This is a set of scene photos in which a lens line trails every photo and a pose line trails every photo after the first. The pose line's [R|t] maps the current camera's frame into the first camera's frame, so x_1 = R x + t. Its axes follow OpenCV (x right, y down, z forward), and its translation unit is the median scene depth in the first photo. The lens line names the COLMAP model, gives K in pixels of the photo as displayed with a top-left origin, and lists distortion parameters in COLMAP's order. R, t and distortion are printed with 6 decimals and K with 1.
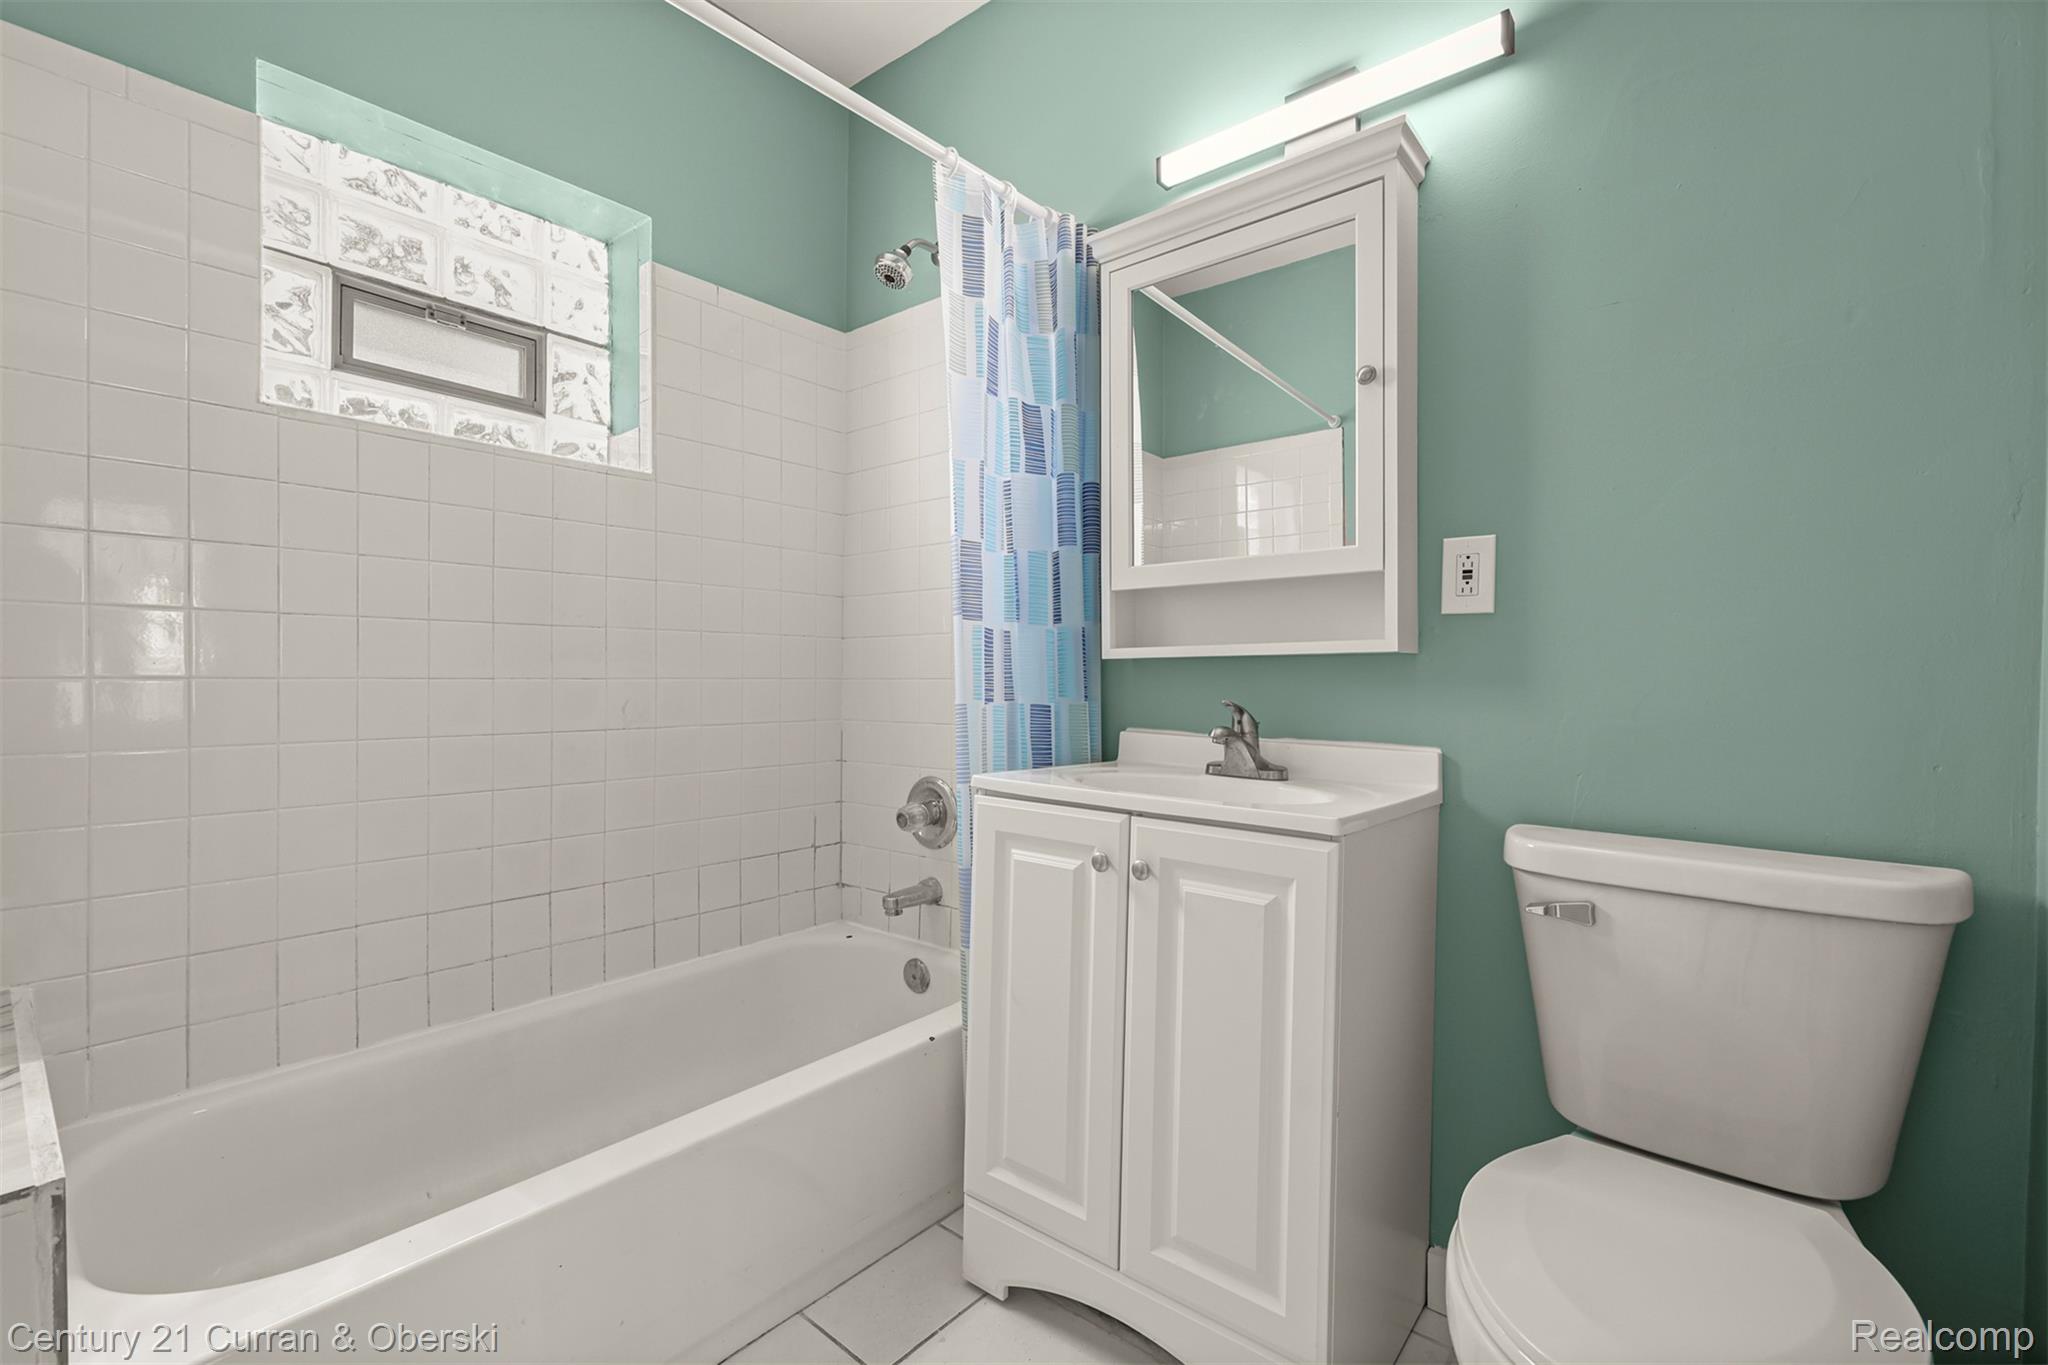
lens RADIAL K [[896.1, 0, 1066.2], [0, 896.1, 674.3], [0, 0, 1]] dist [0.002994, 0.000033]
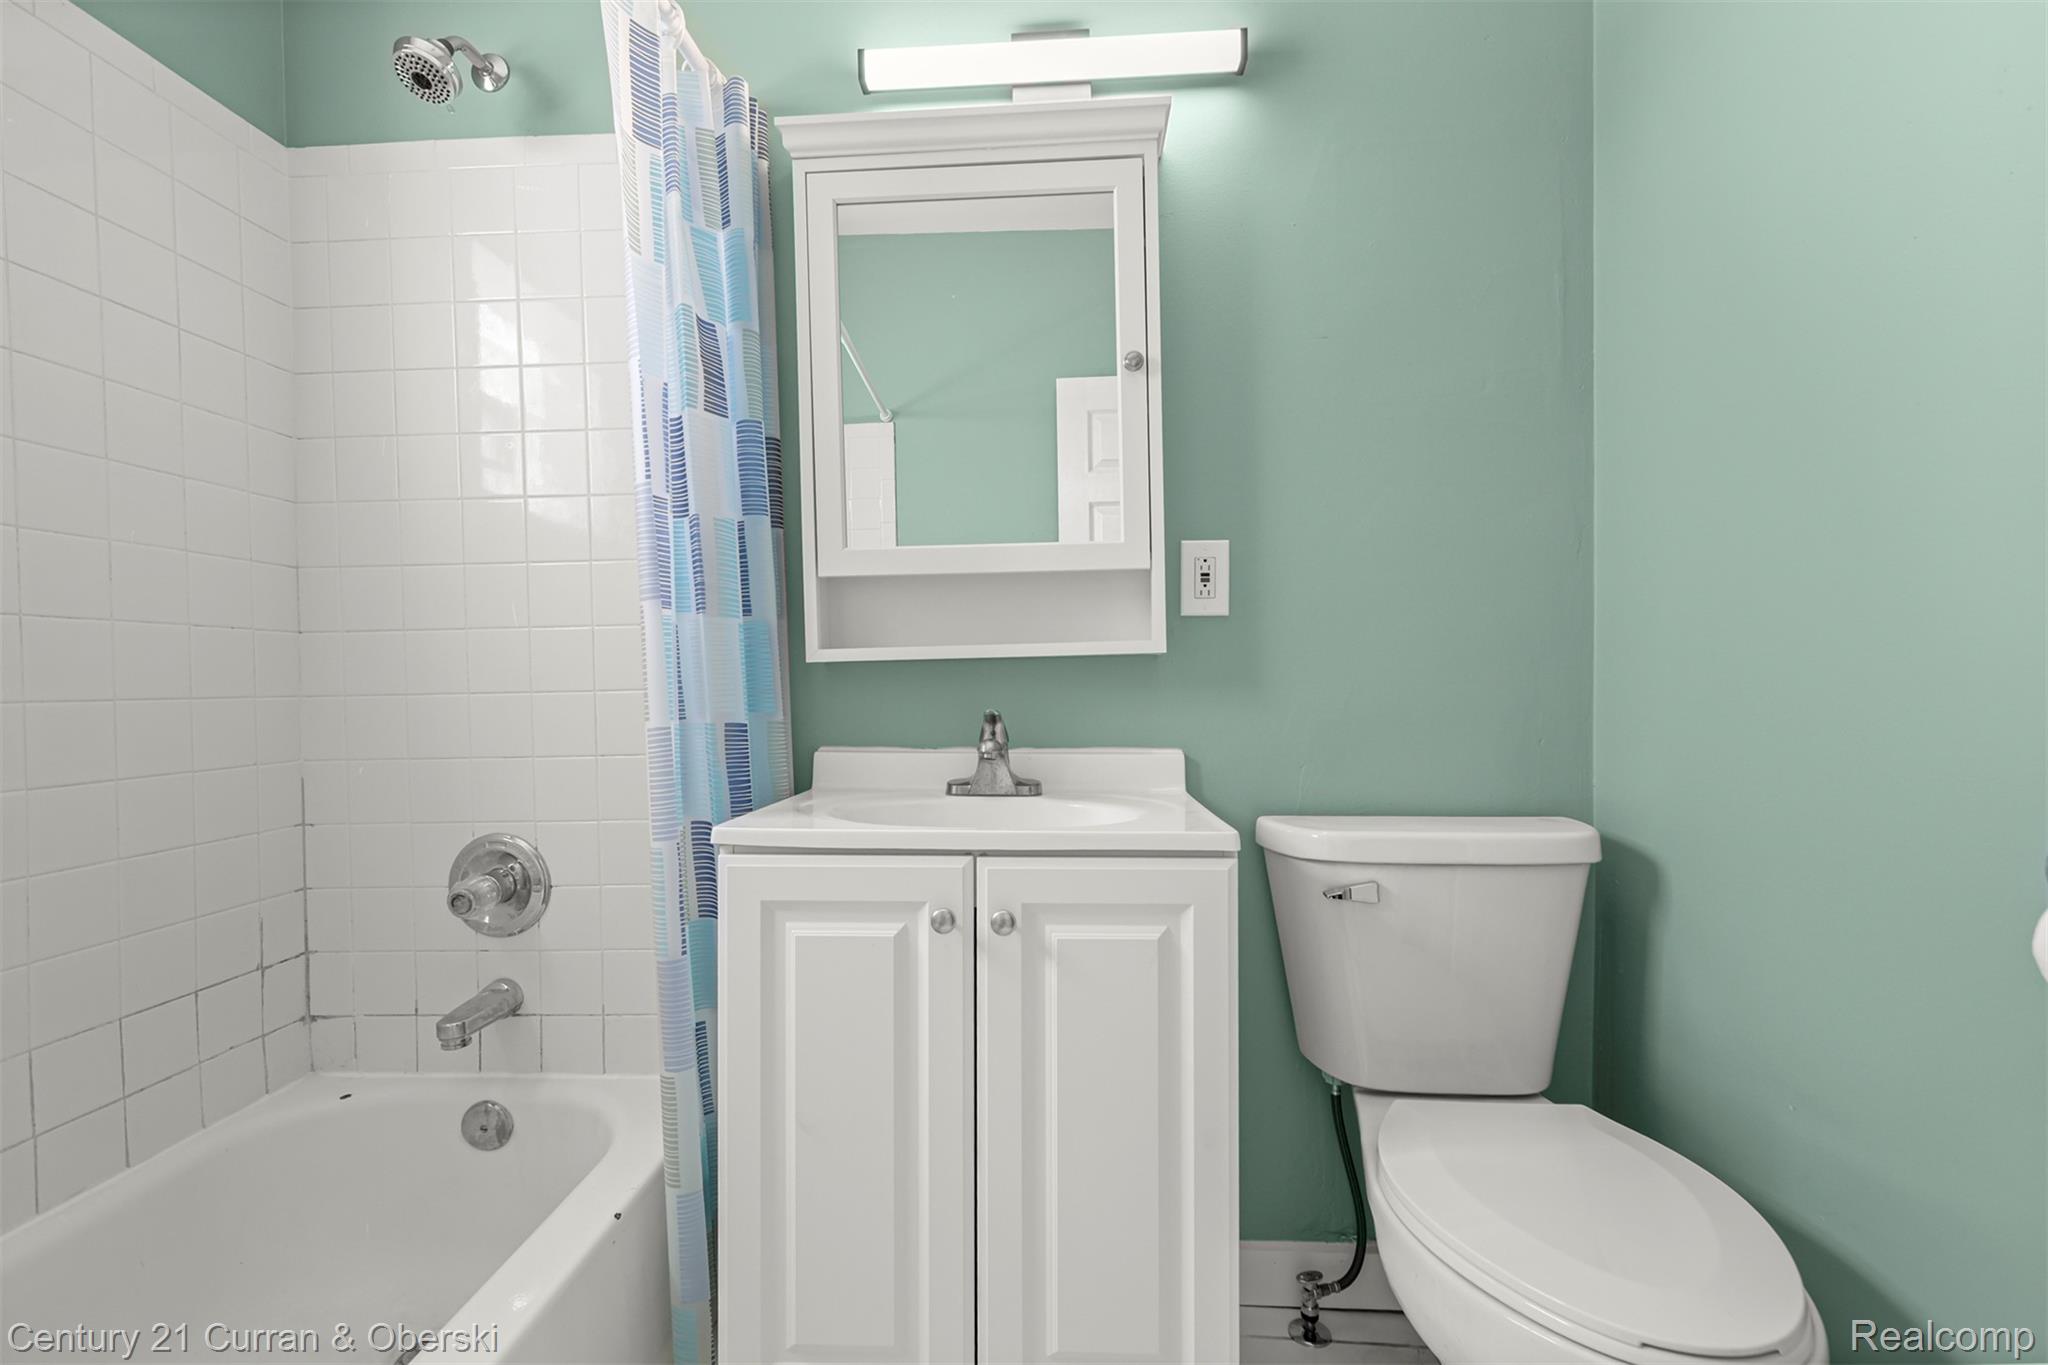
lens RADIAL K [[896.1, 0, 1014.8], [0, 896.1, 692.9], [0, 0, 1]] dist [0.002994, 0.000033]
pose [[0.815759, -0.023496, 0.577915, -0.270033], [0.015006, 0.999698, 0.019464, -0.002870], [-0.578198, -0.007206, 0.815865, 0.247462]]
